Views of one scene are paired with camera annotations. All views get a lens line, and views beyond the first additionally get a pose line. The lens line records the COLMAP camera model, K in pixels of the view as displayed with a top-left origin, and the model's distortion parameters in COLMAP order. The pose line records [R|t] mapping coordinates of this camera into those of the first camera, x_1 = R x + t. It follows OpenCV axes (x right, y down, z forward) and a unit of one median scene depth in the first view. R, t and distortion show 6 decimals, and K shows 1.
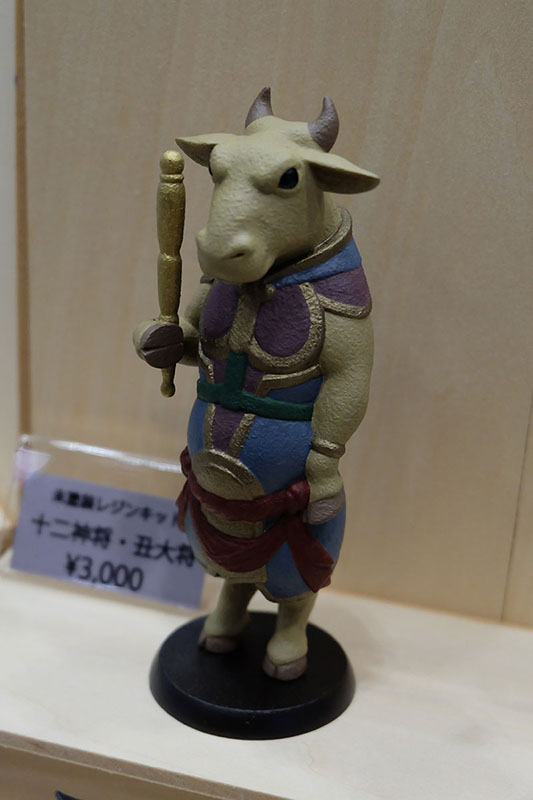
lens RADIAL K [[1486.7, 0, 266.9], [0, 1486.7, 397.8], [0, 0, 1]] dist [-0.048469, 0.000000]
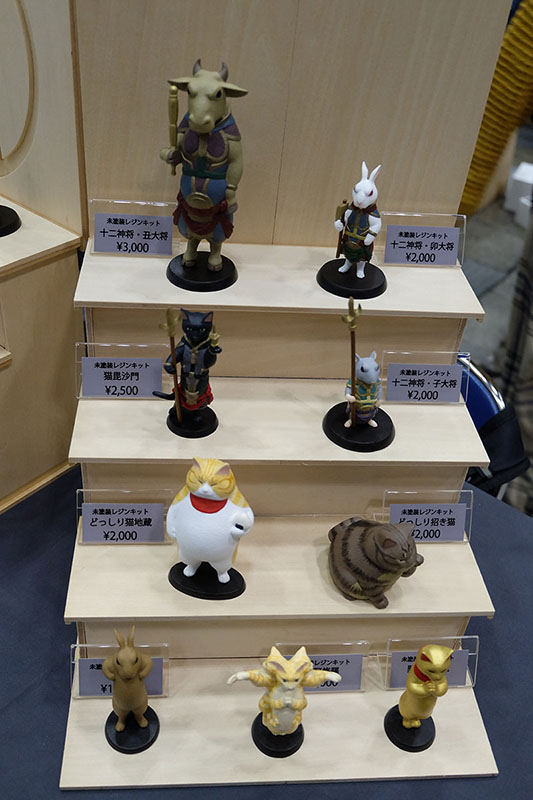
lens RADIAL K [[783.4, 0, 264.4], [0, 783.4, 402.2], [0, 0, 1]] dist [0.016144, 0.000000]
pose [[0.938481, -0.197616, 0.283199, -0.433145], [0.107413, 0.946445, 0.304475, -0.030898], [-0.328201, -0.255325, 0.909447, -0.570178]]
